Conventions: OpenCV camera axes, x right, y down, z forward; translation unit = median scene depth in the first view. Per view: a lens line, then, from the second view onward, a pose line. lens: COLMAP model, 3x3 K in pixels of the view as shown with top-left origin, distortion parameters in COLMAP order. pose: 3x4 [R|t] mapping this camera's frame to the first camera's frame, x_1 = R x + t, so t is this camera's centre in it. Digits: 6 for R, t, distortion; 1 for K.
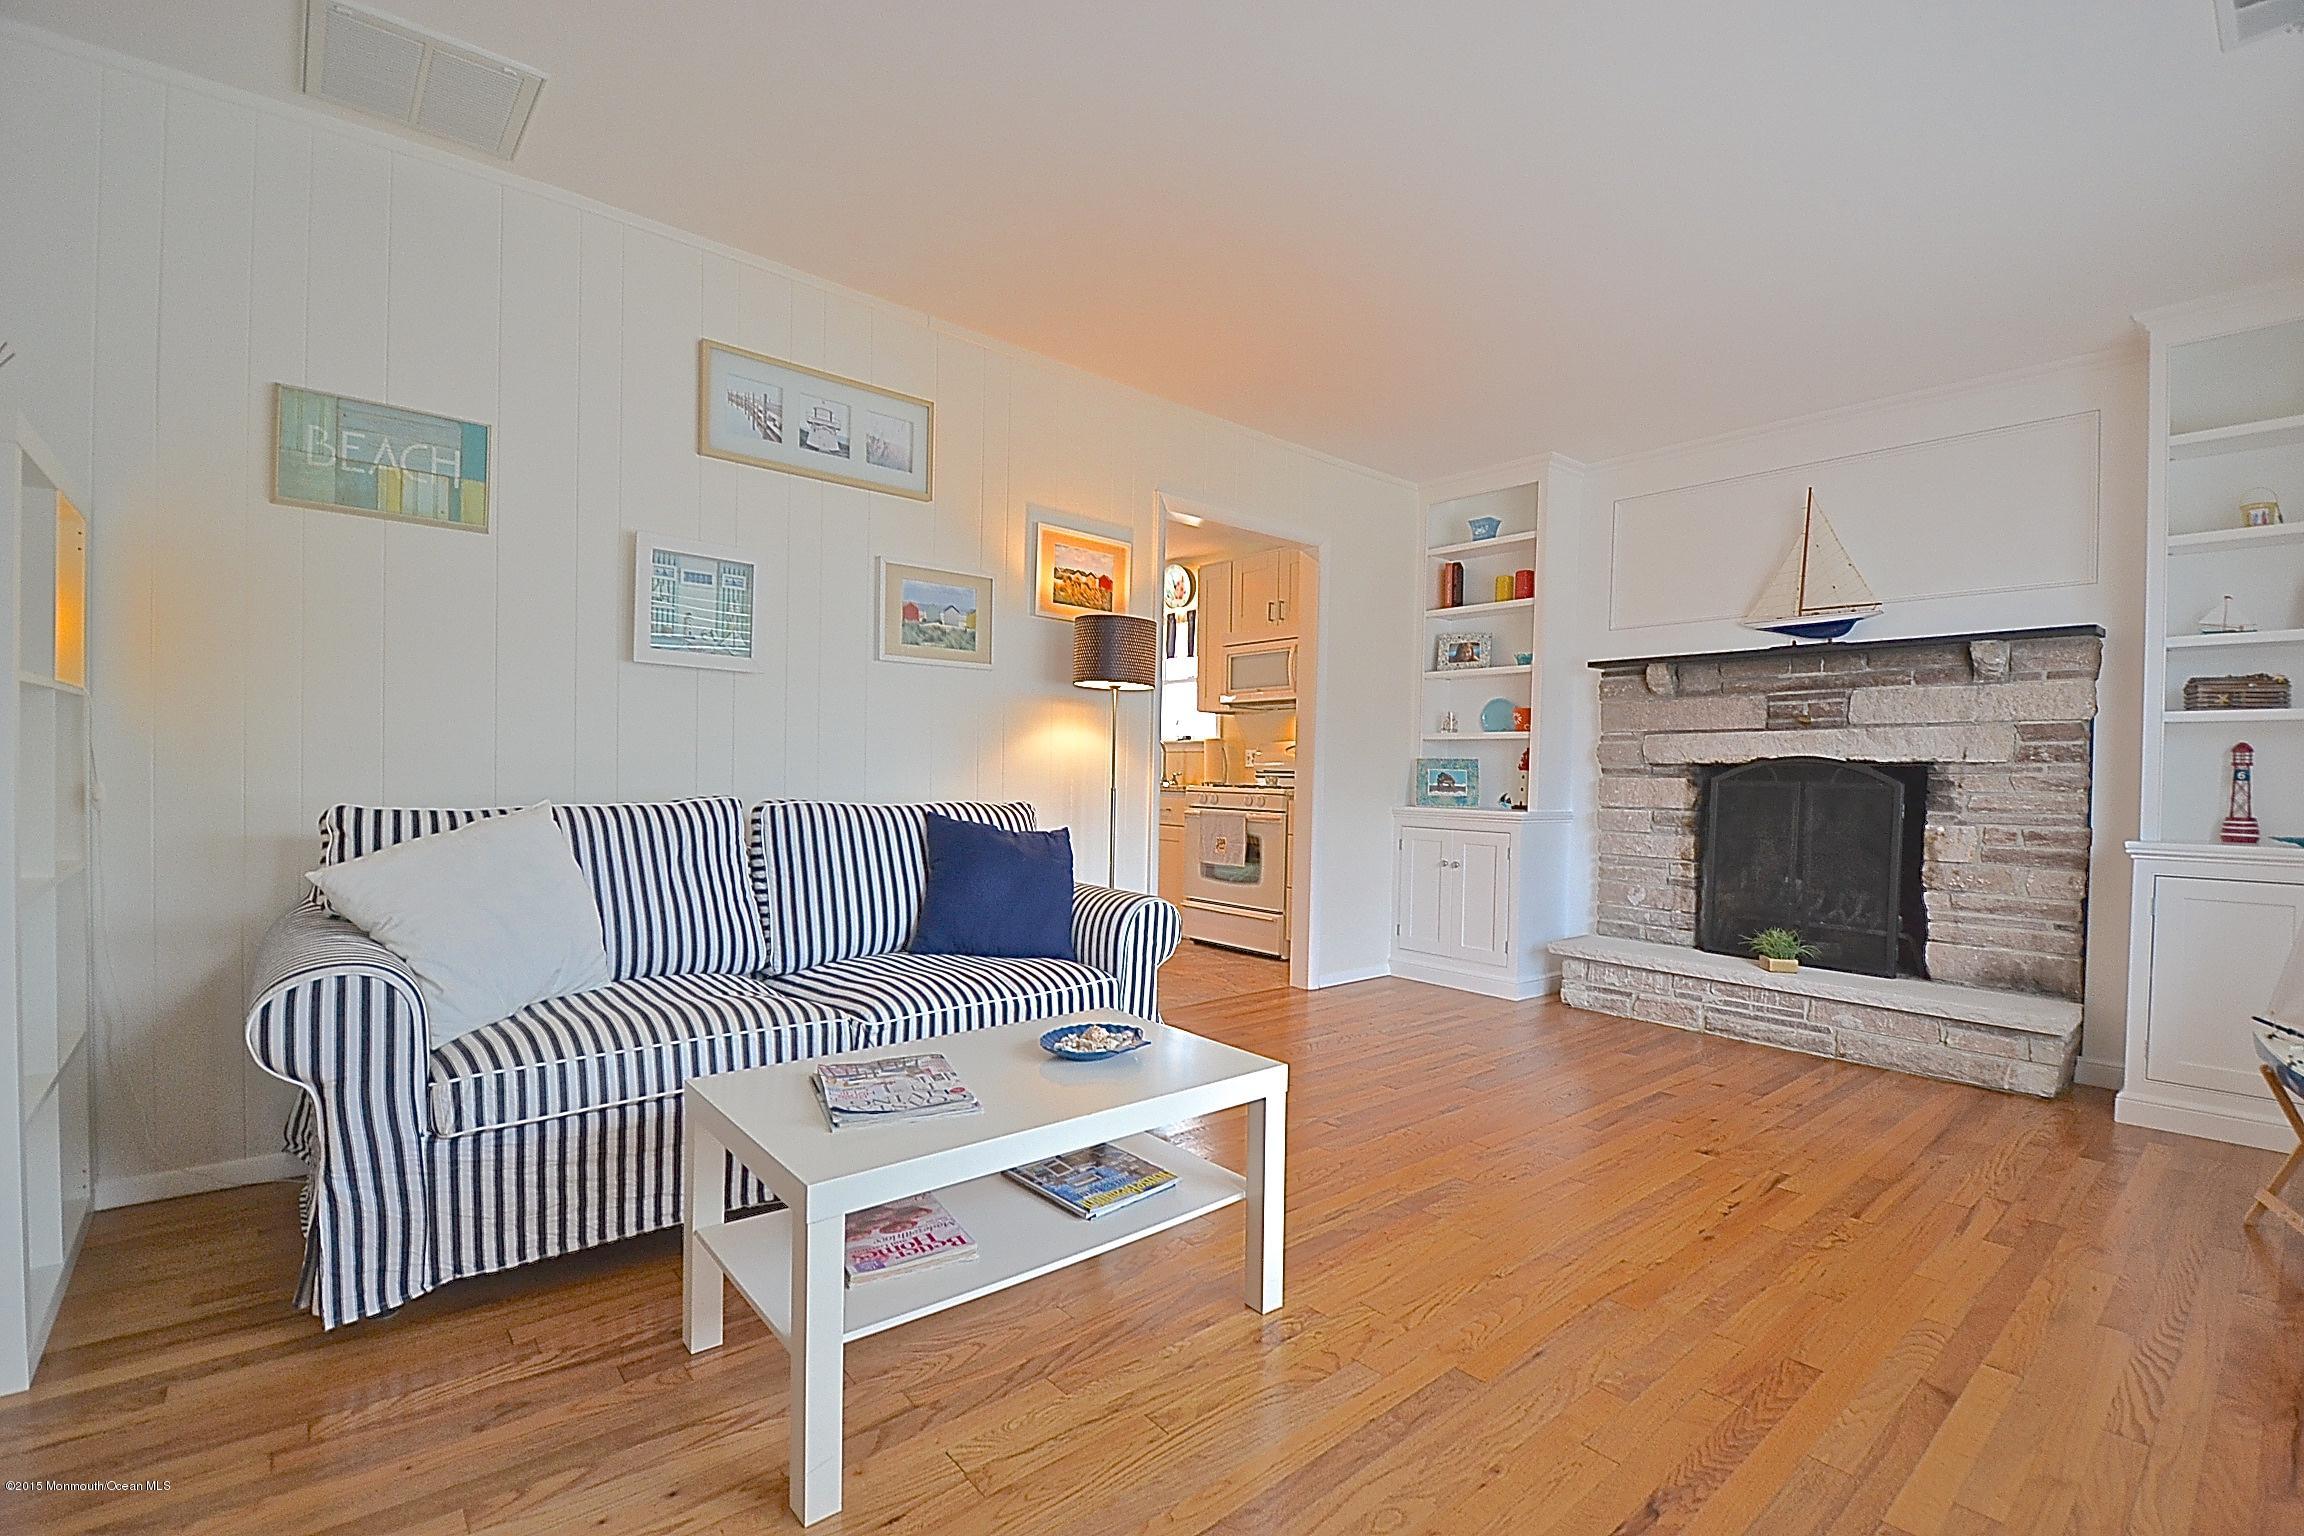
lens RADIAL K [[1019.0, 0, 1151.4], [0, 1019.0, 793.8], [0, 0, 1]] dist [0.020320, -0.026468]
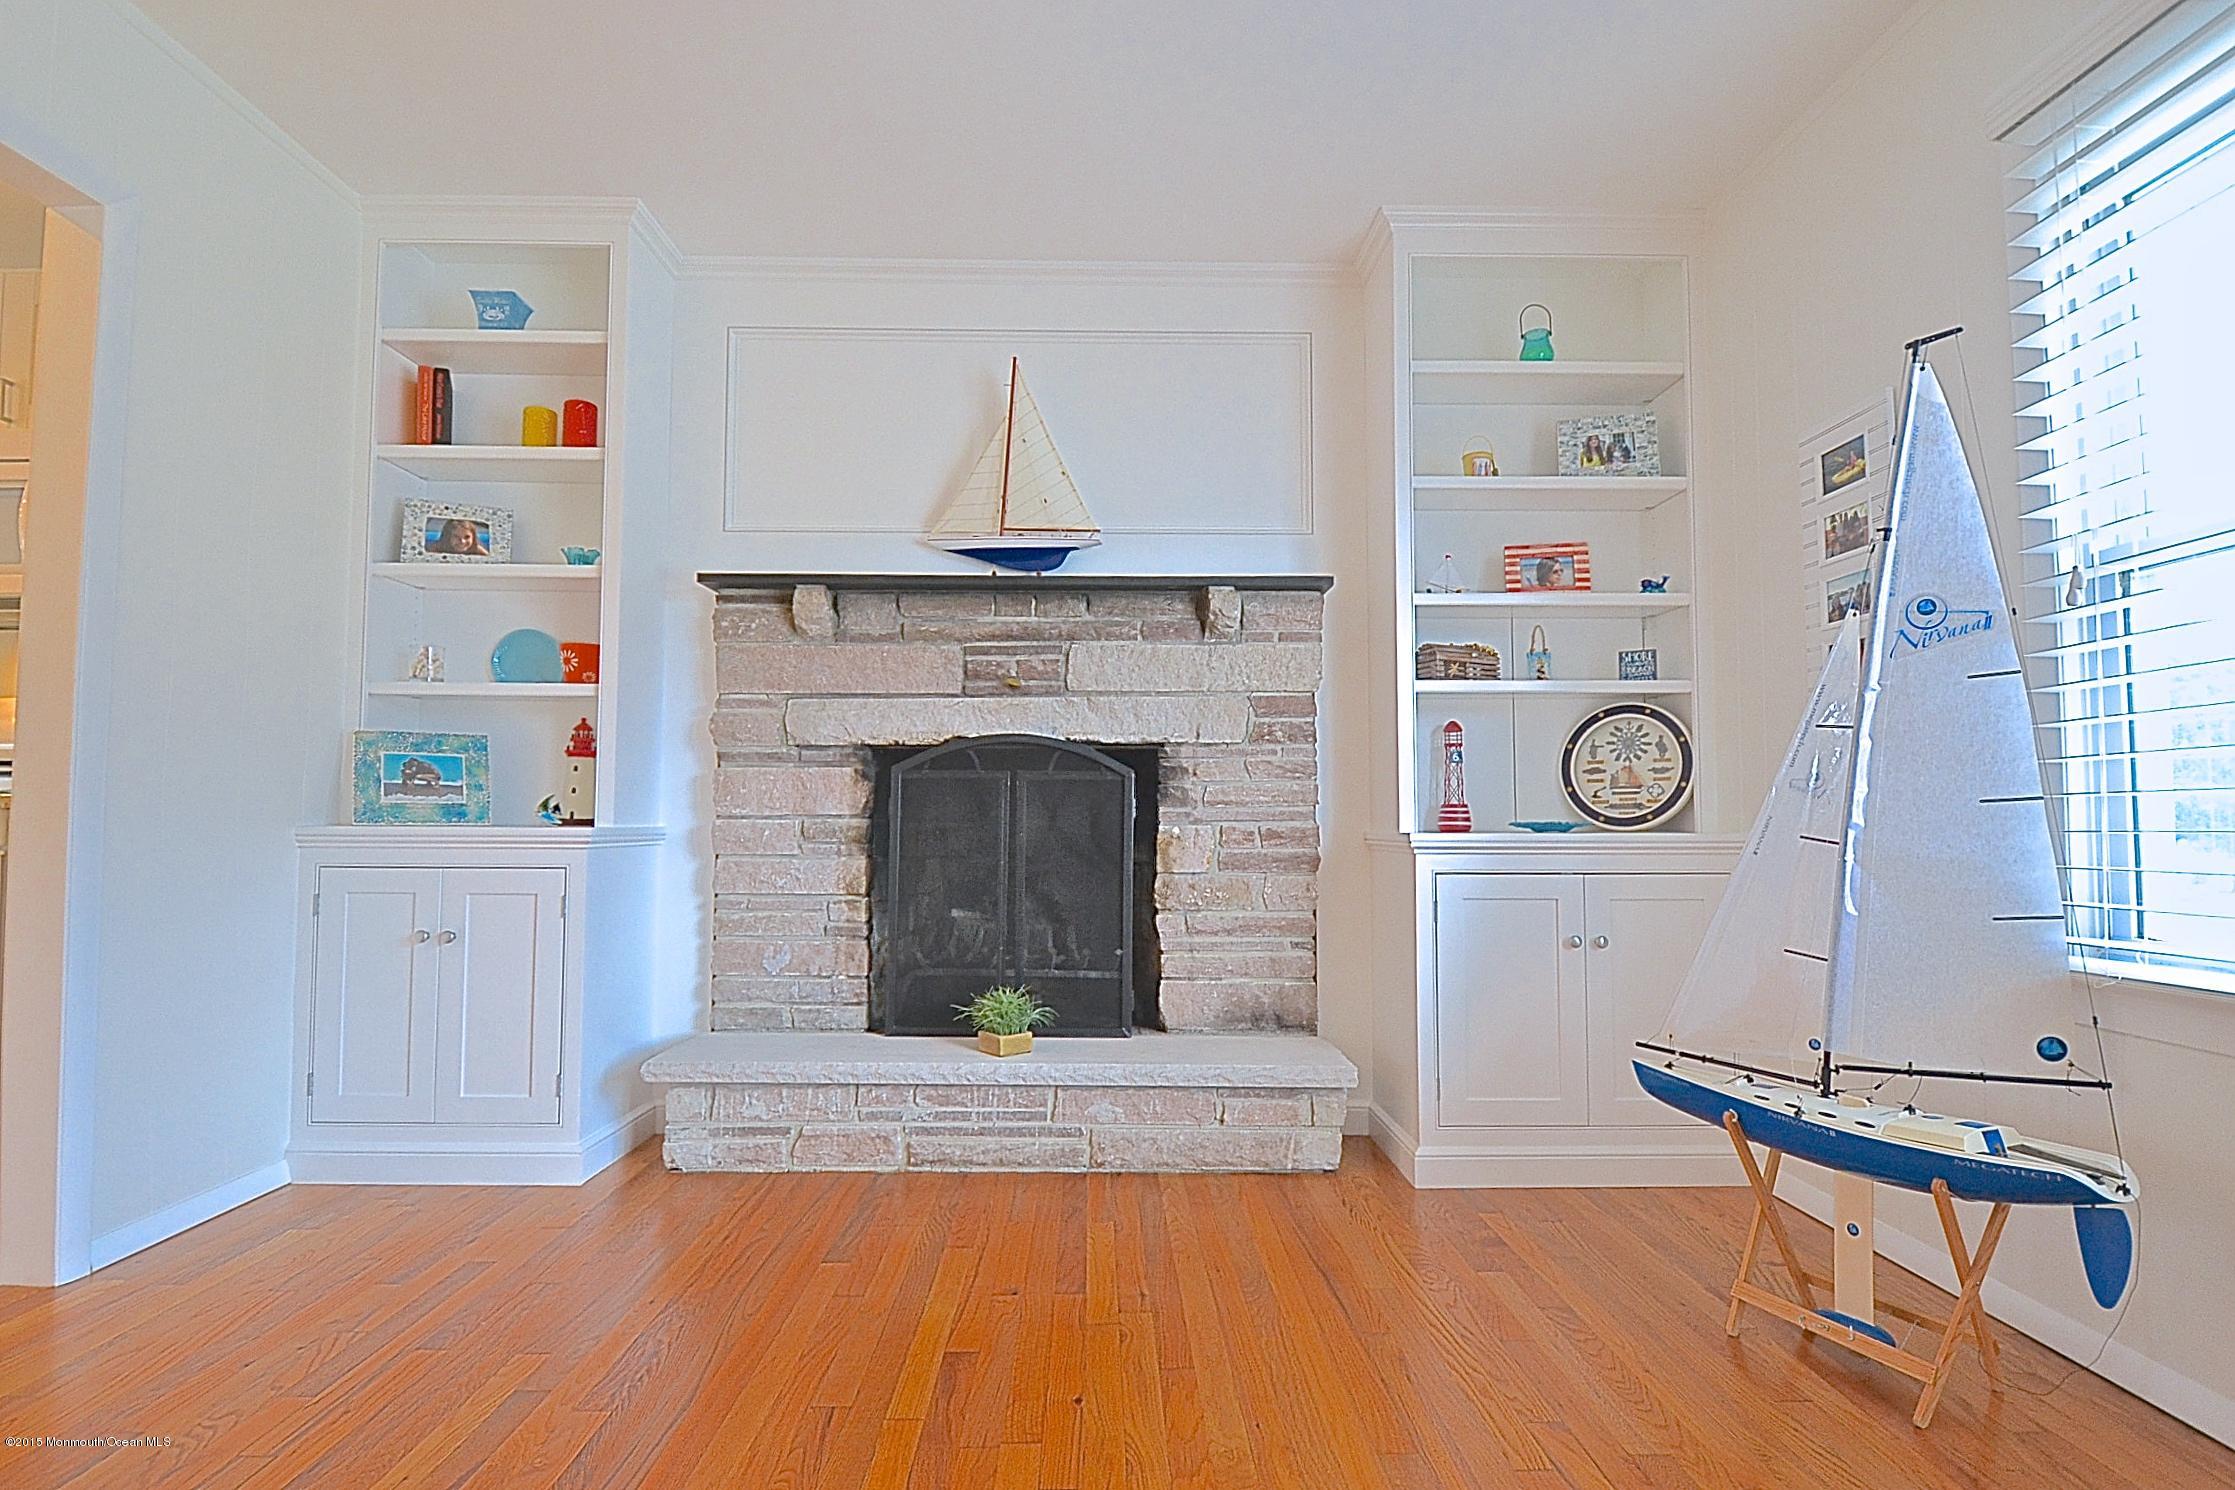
lens RADIAL K [[1108.8, 0, 1112.1], [0, 1108.8, 771.6], [0, 0, 1]] dist [0.017001, -0.018569]
pose [[0.631300, 0.016621, 0.775360, 0.095530], [0.023817, 0.998883, -0.040804, 0.022268], [-0.775173, 0.044227, 0.630200, 0.488399]]
